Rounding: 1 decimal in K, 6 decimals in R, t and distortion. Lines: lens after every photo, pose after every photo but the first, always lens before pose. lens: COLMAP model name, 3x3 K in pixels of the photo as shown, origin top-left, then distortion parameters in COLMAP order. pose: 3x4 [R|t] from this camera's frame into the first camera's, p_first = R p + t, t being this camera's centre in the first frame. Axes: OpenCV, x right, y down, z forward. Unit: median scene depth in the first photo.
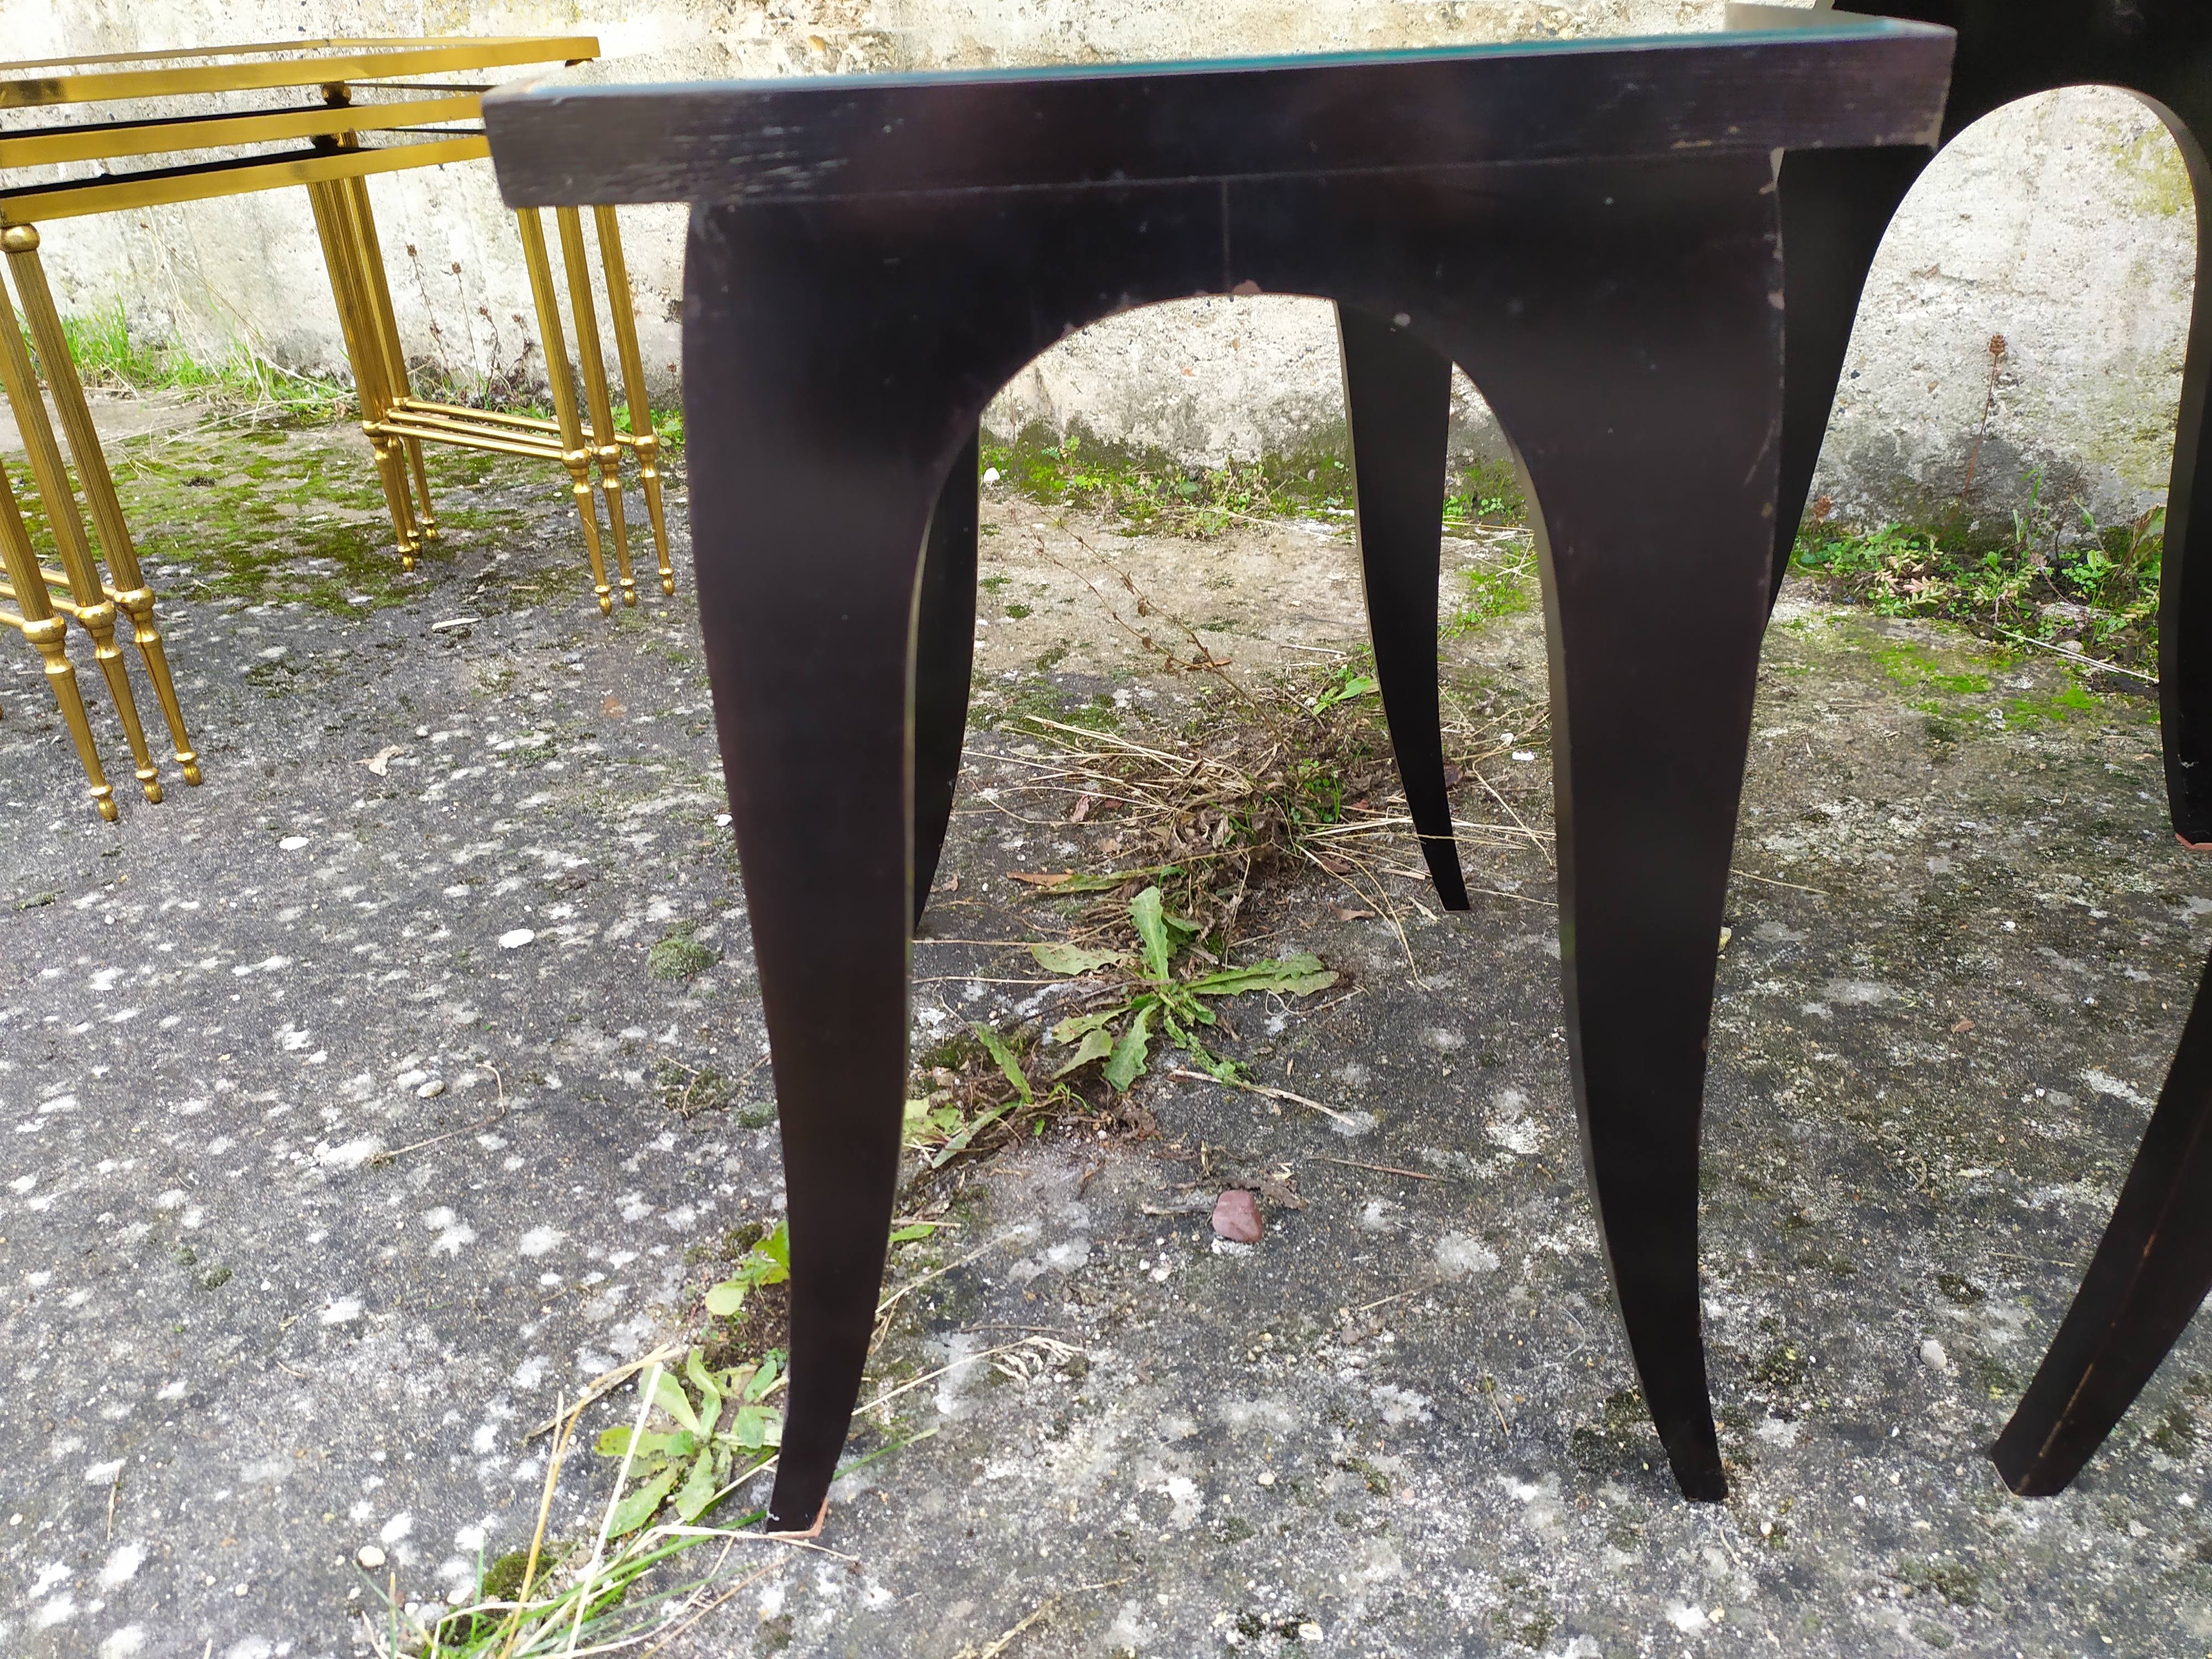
lens RADIAL K [[1725.6, 0, 1079.9], [0, 1725.6, 792.2], [0, 0, 1]] dist [0.061357, -0.080901]
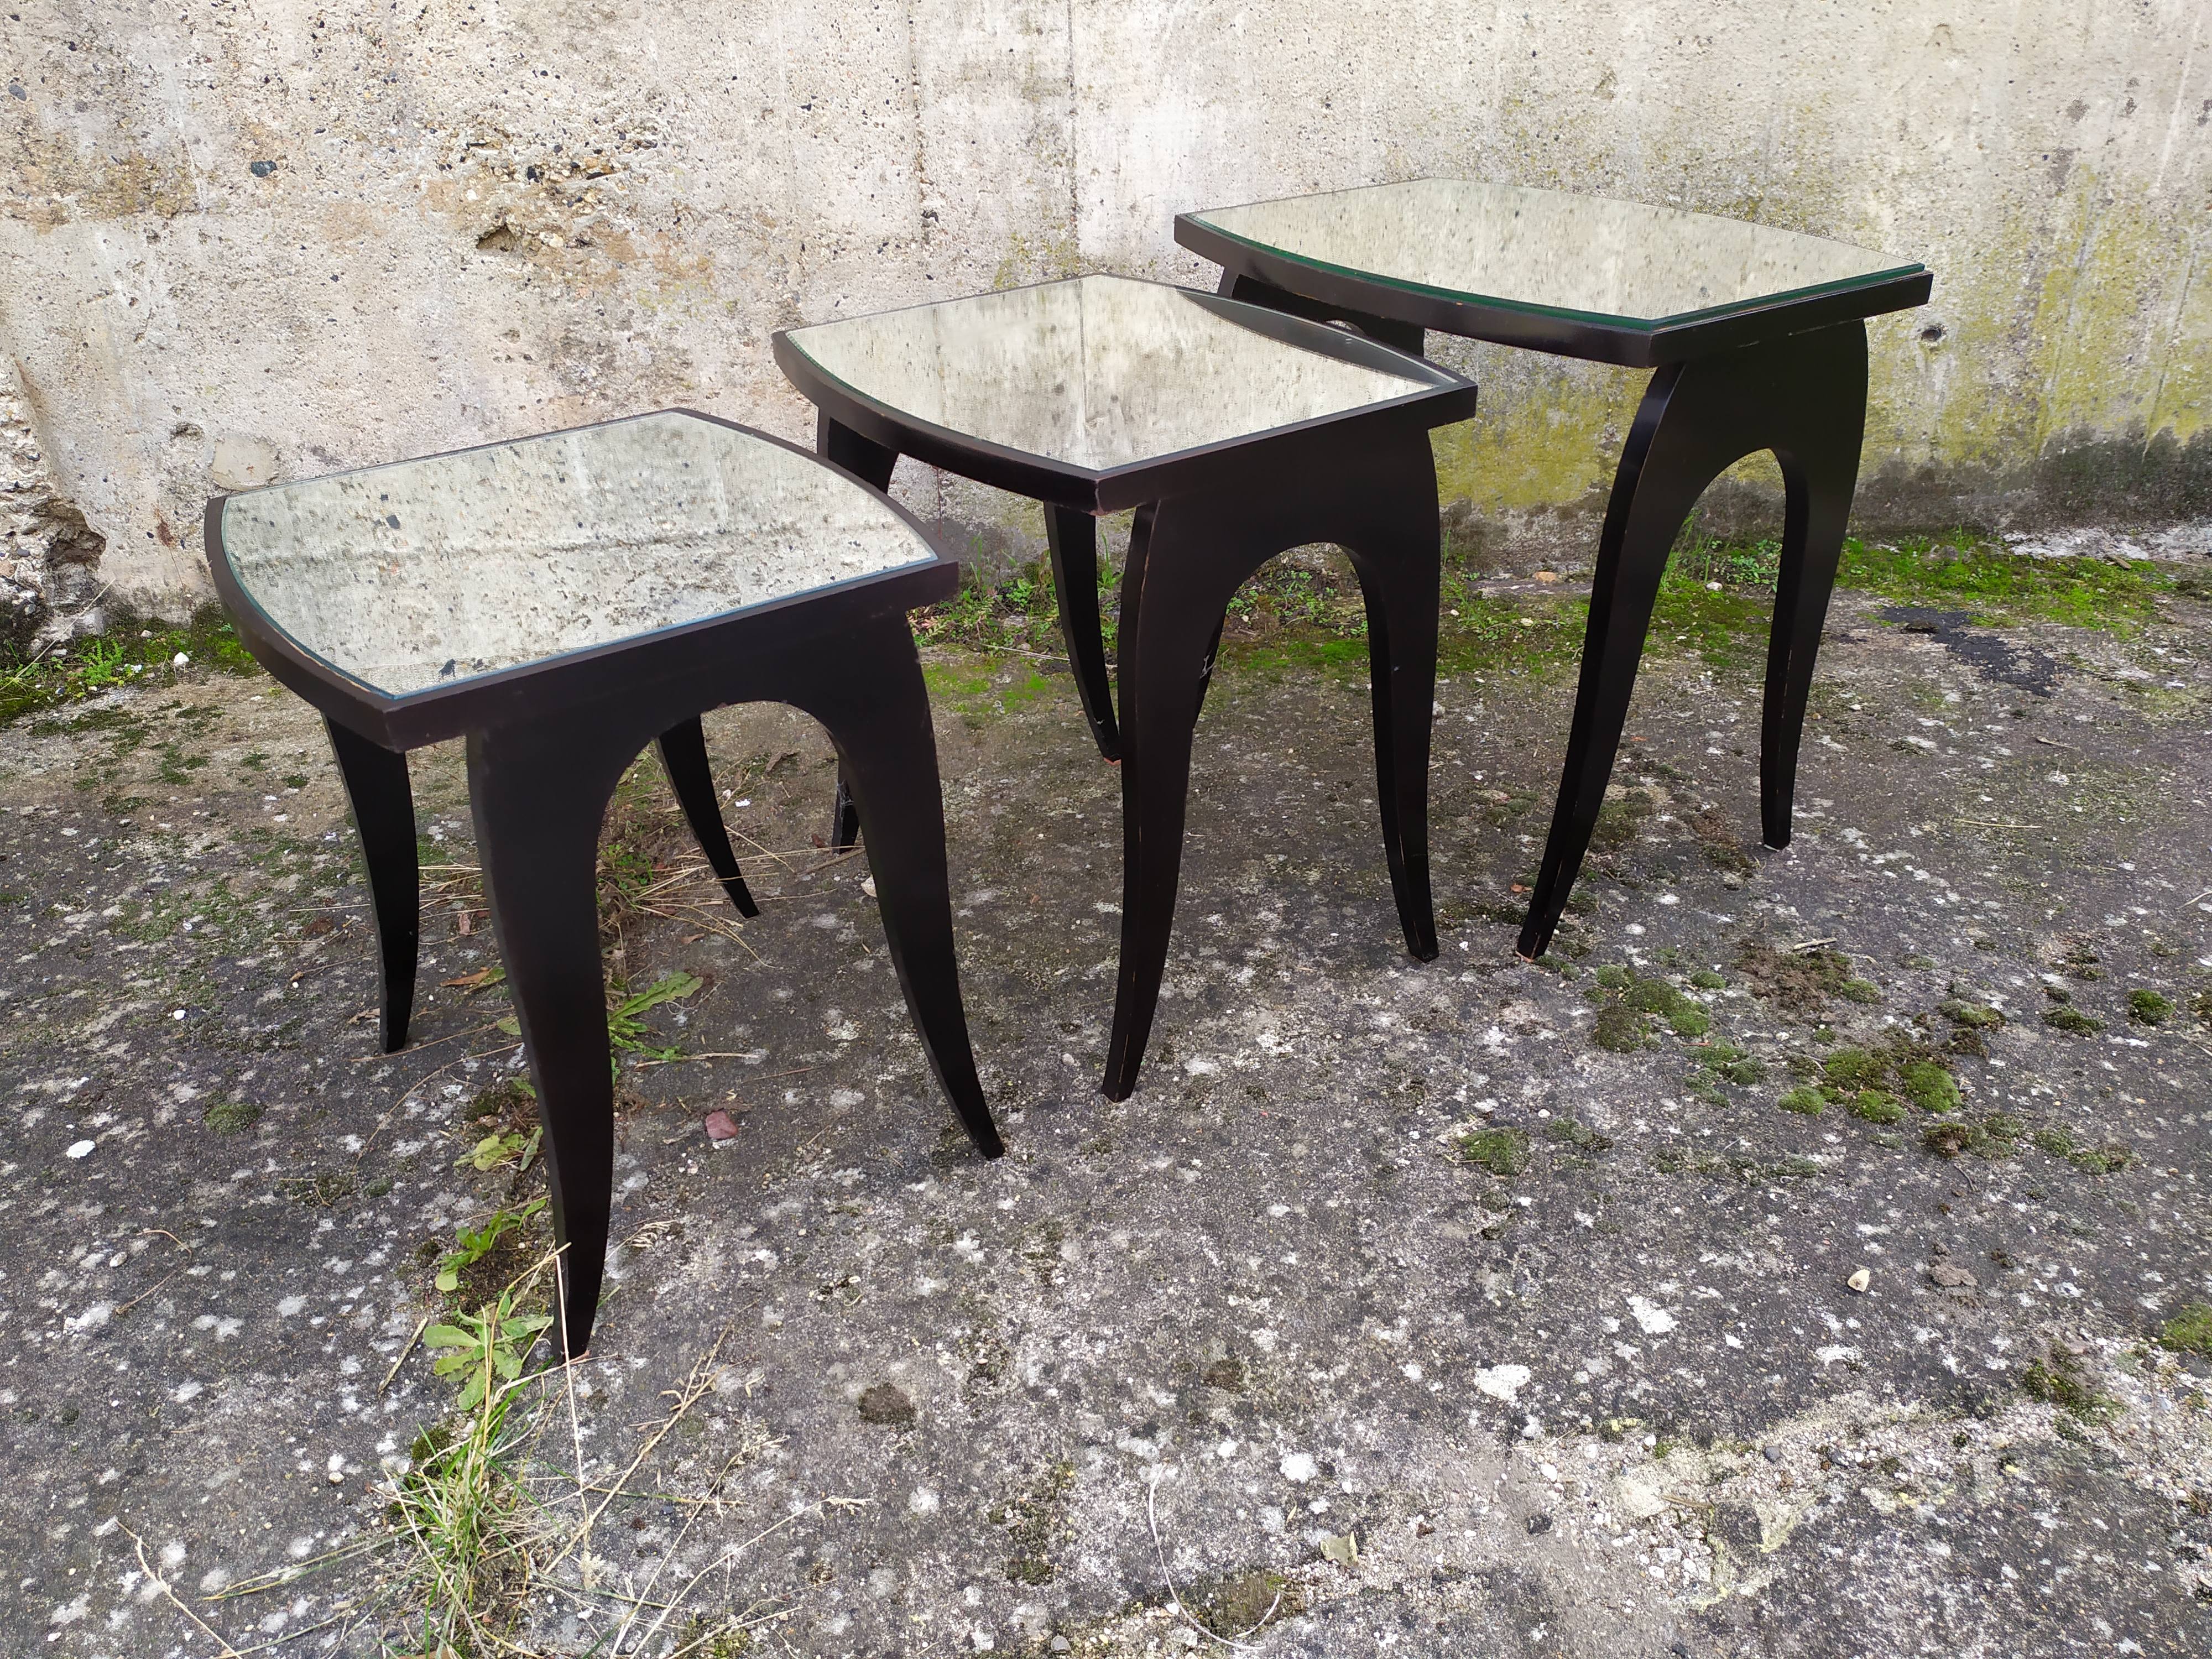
lens RADIAL K [[1737.4, 0, 1119.2], [0, 1737.4, 814.0], [0, 0, 1]] dist [0.068222, -0.082538]
pose [[0.816199, -0.261657, 0.515125, -0.285753], [0.238890, 0.964628, 0.111467, -0.112301], [-0.526070, 0.032079, 0.849836, -0.507932]]
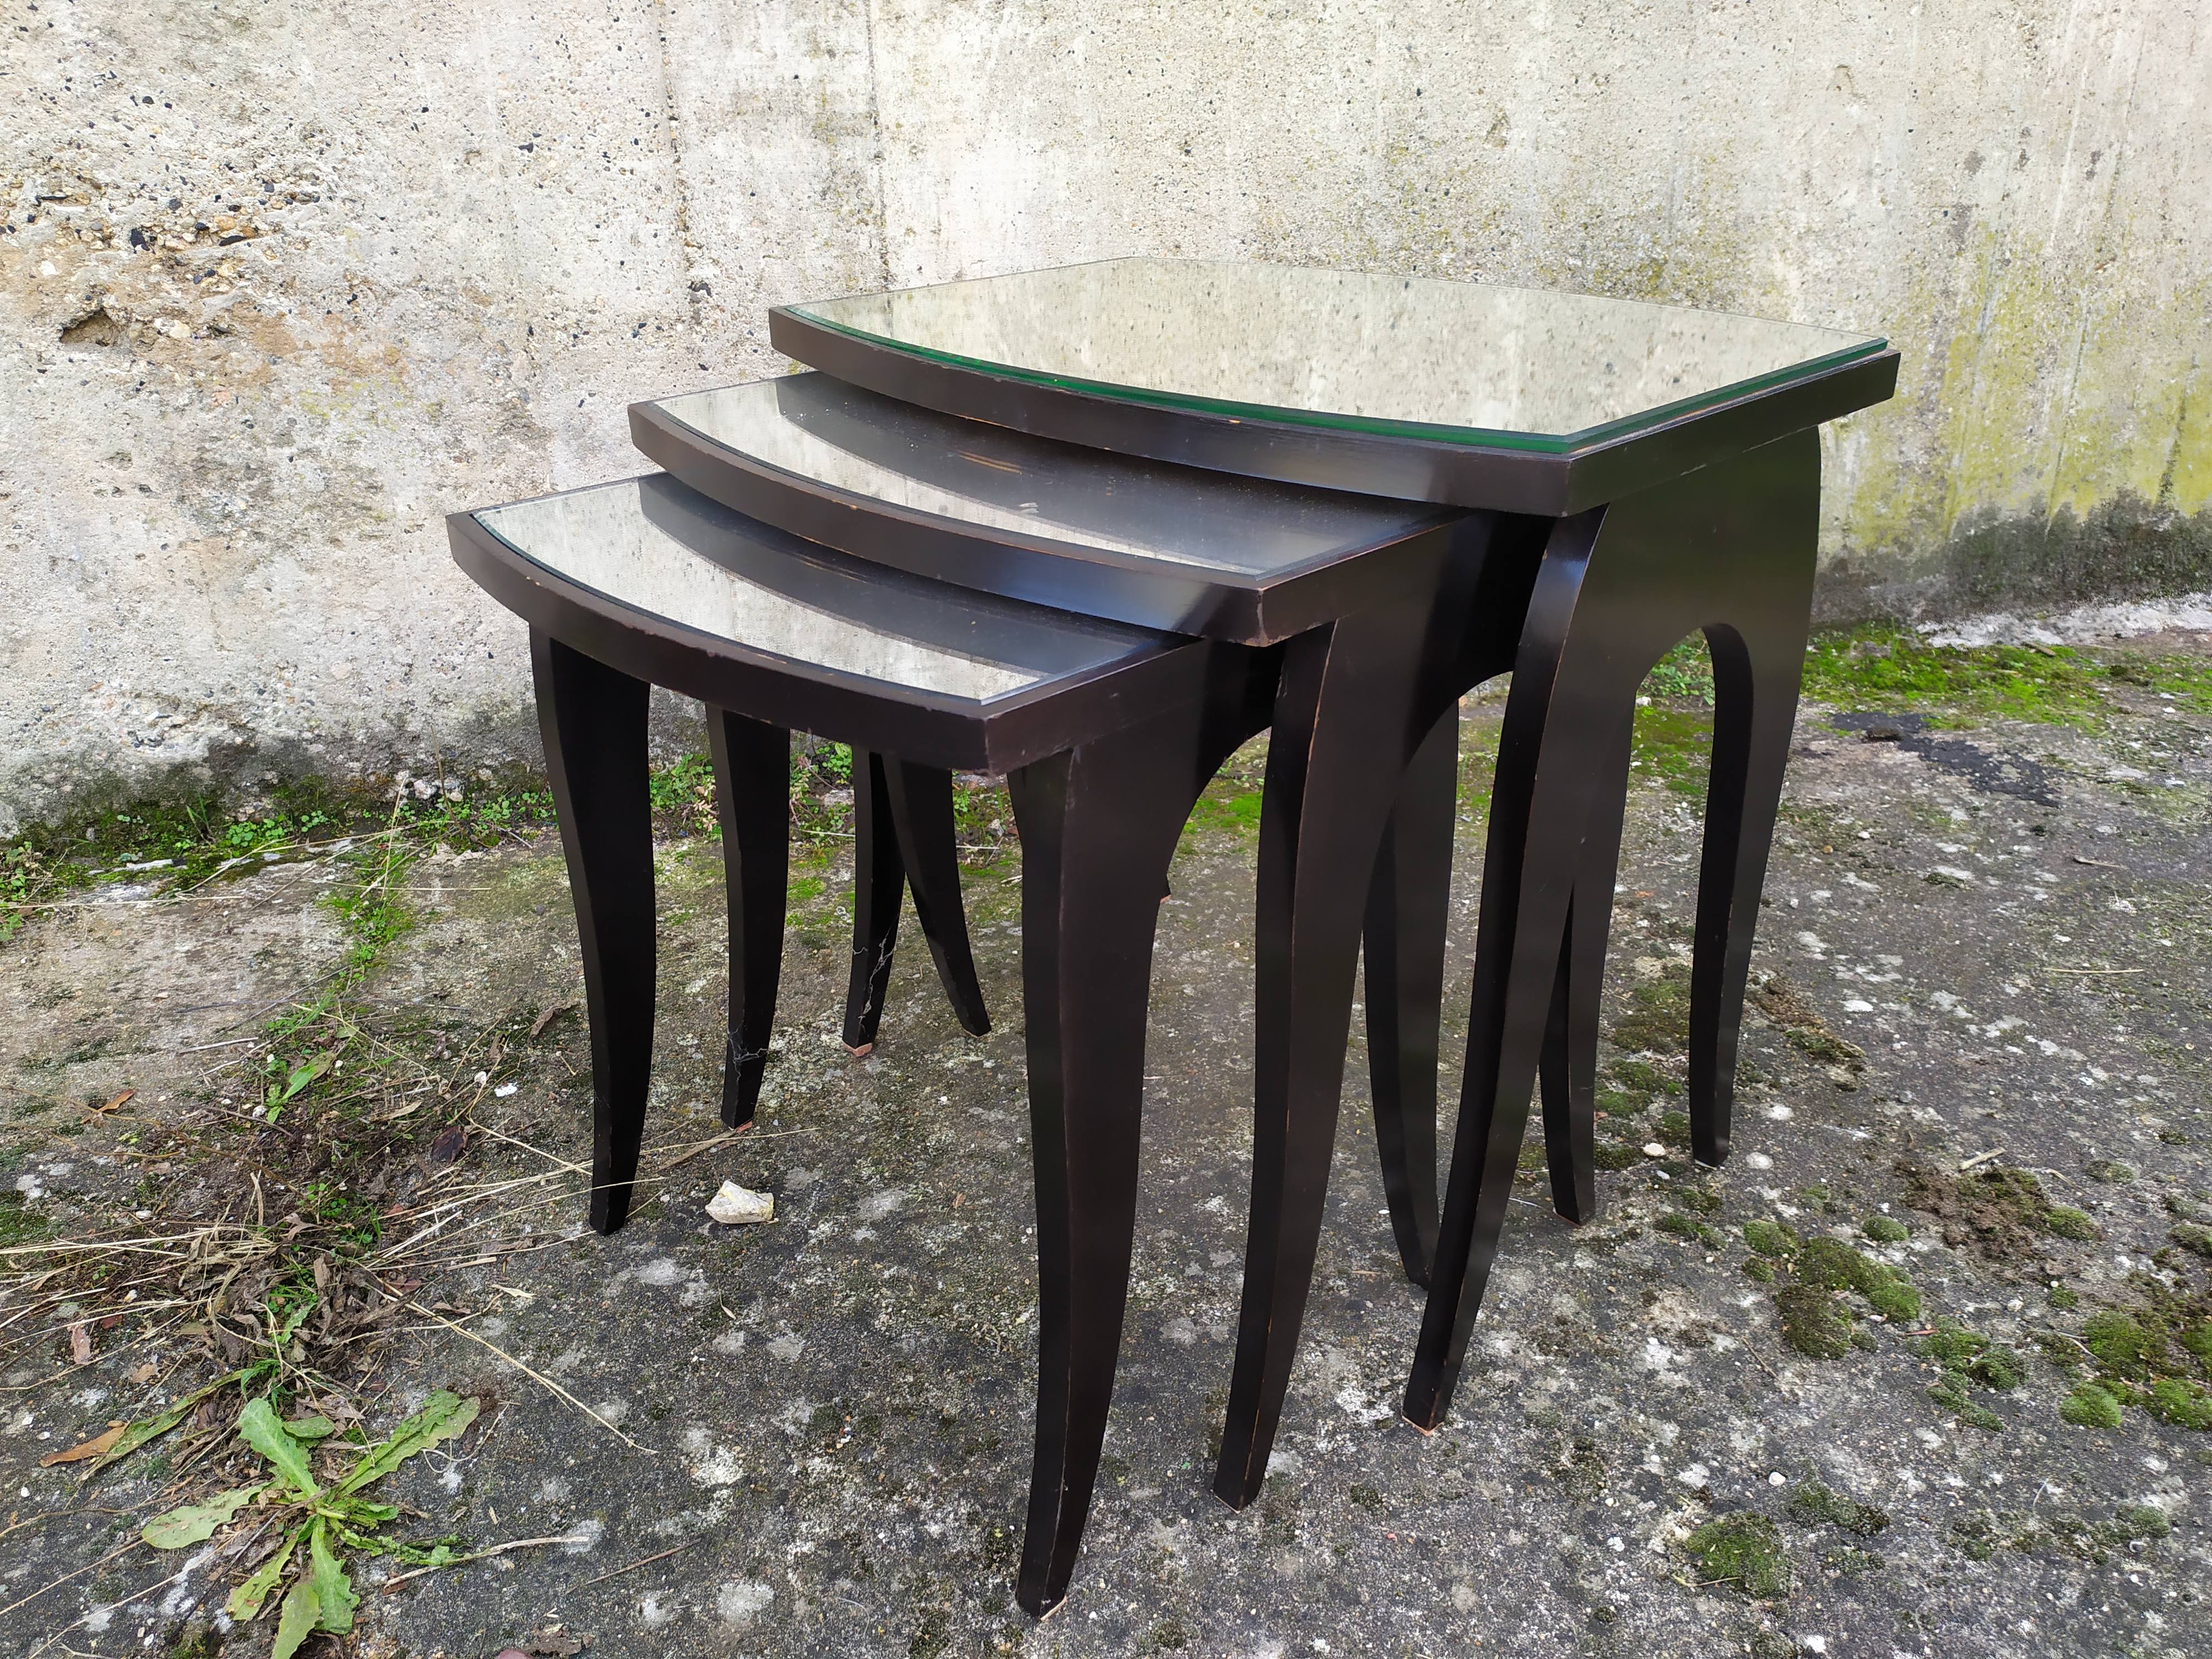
lens RADIAL K [[1704.3, 0, 1133.7], [0, 1704.3, 832.7], [0, 0, 1]] dist [0.068657, -0.079458]
pose [[0.687158, -0.286786, 0.667508, -0.153464], [0.295472, 0.949690, 0.103852, -0.182733], [-0.663709, 0.125868, 0.737325, -0.065993]]
